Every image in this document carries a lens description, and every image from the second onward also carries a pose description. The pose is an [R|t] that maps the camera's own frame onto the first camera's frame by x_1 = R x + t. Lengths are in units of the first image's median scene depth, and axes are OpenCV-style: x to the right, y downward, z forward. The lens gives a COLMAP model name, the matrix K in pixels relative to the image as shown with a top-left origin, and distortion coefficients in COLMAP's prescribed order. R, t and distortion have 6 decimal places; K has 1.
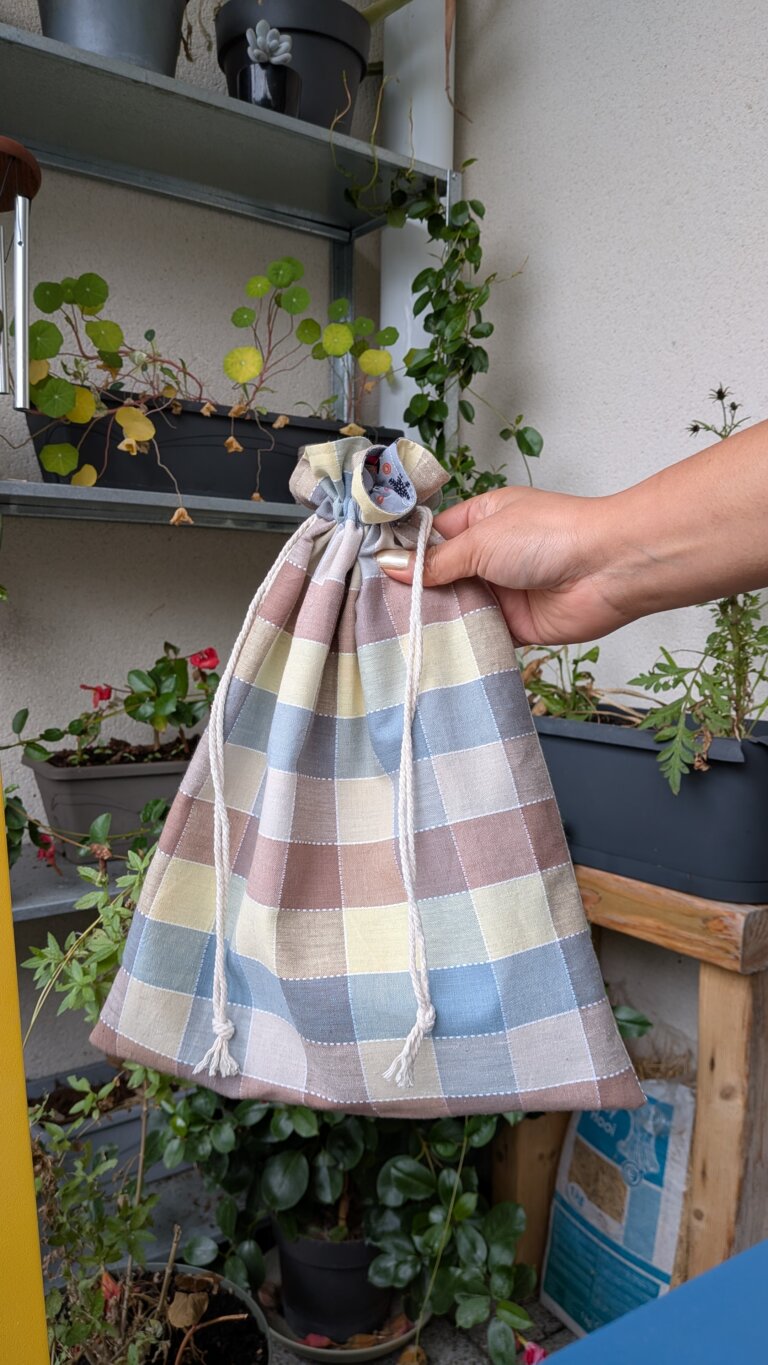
lens RADIAL K [[988.7, 0, 384.0], [0, 988.7, 682.5], [0, 0, 1]] dist [0.057718, -0.135965]
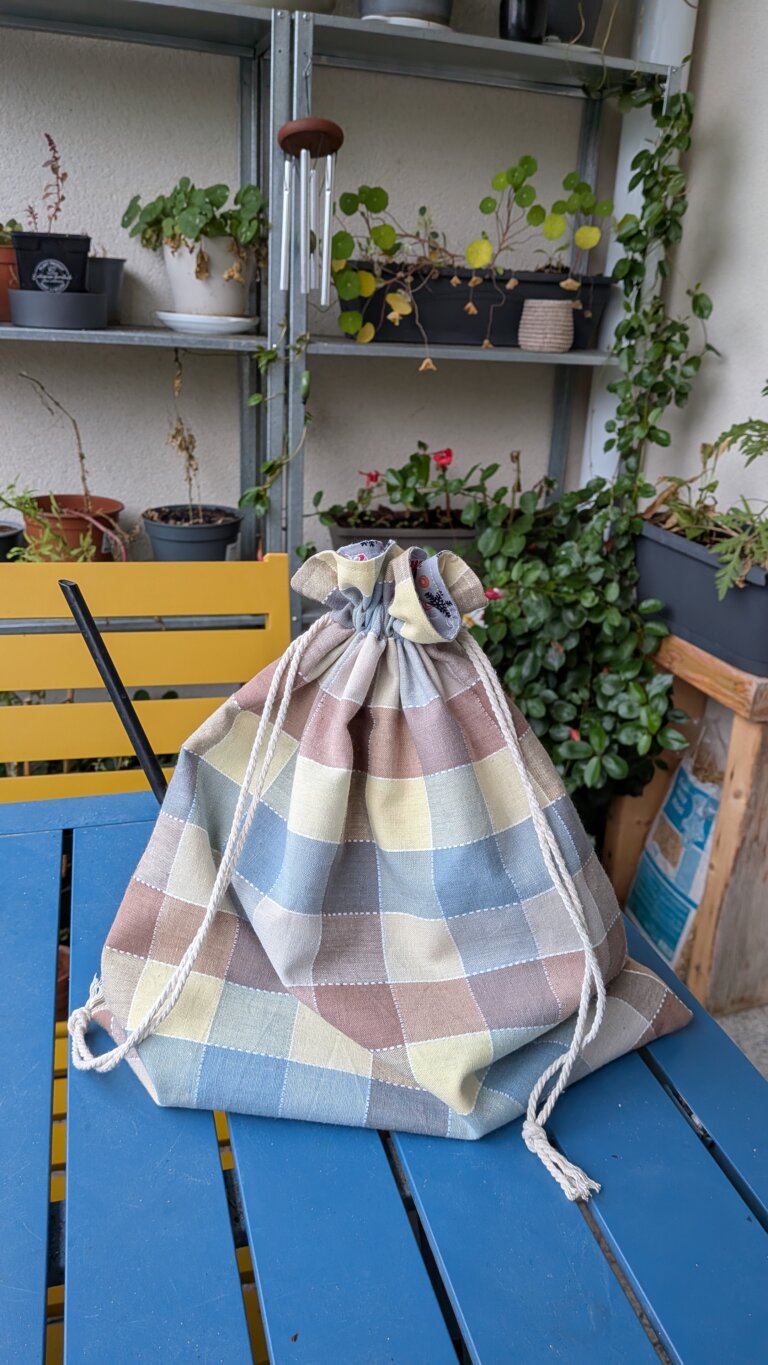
lens RADIAL K [[988.7, 0, 384.0], [0, 988.7, 682.5], [0, 0, 1]] dist [0.057718, -0.135965]
pose [[0.948573, 0.150738, -0.278364, 0.200321], [-0.064468, 0.952908, 0.296327, -0.144966], [0.309923, -0.263142, 0.913621, -0.447115]]
